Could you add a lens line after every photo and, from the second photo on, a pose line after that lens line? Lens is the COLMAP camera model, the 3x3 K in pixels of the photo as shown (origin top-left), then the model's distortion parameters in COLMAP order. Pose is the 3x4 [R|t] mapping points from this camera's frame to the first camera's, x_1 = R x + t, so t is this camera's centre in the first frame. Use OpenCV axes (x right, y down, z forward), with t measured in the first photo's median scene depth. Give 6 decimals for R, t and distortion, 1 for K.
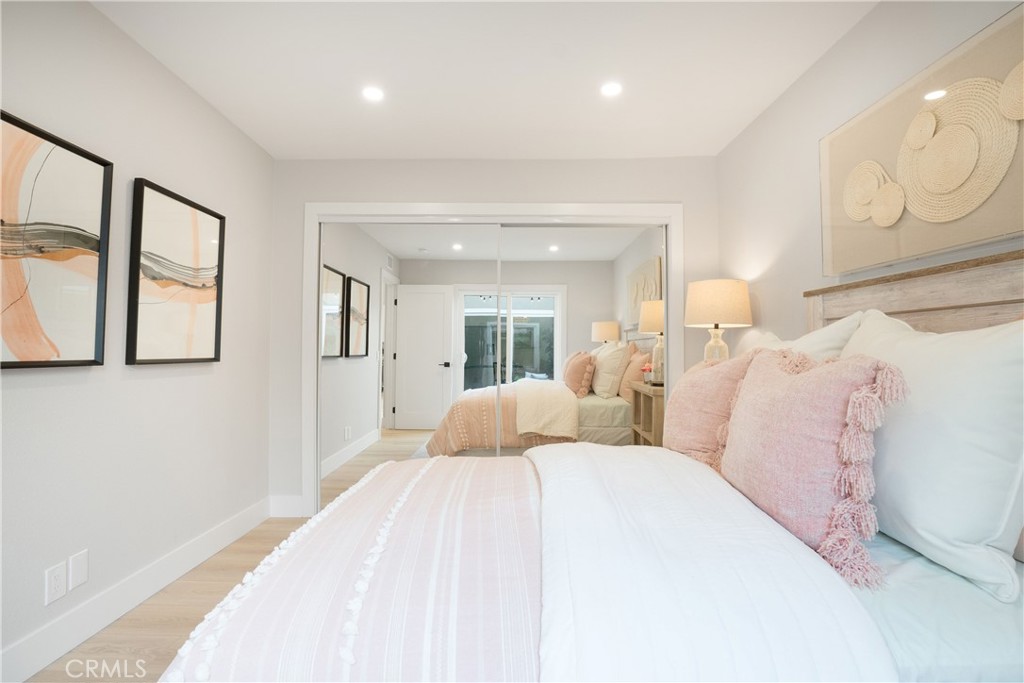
lens RADIAL K [[491.0, 0, 505.6], [0, 491.0, 336.9], [0, 0, 1]] dist [-0.044097, 0.006733]
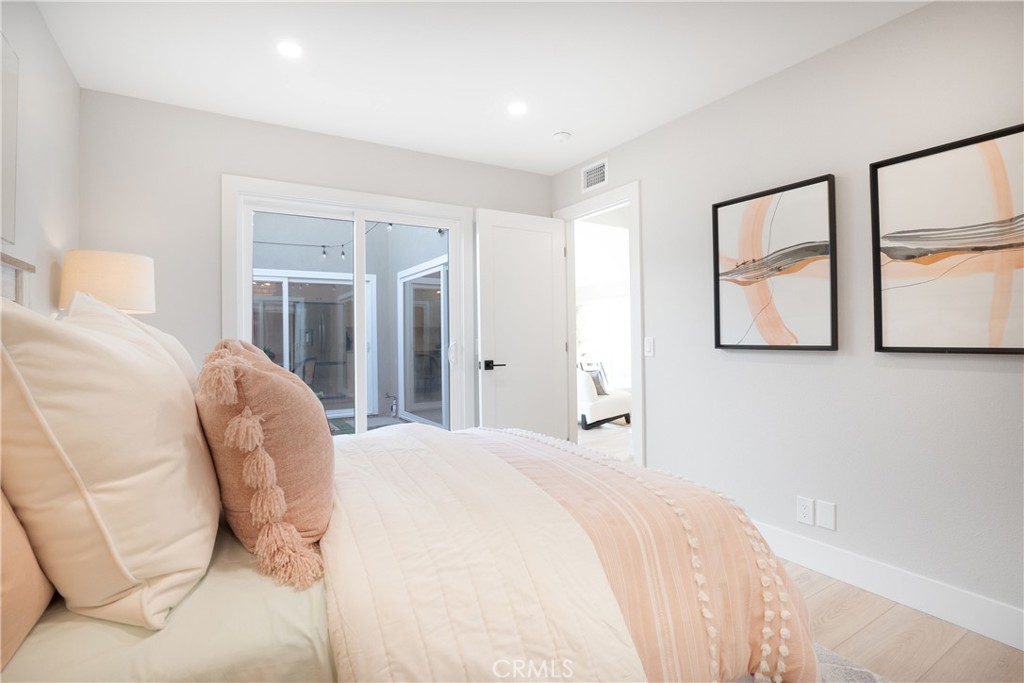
lens RADIAL K [[491.0, 0, 513.7], [0, 491.0, 341.3], [0, 0, 1]] dist [-0.044097, 0.006733]
pose [[-0.842395, 0.005861, -0.538828, 0.447679], [0.020934, 0.999542, -0.021856, 0.046630], [0.538454, -0.029691, -0.842132, 1.591937]]
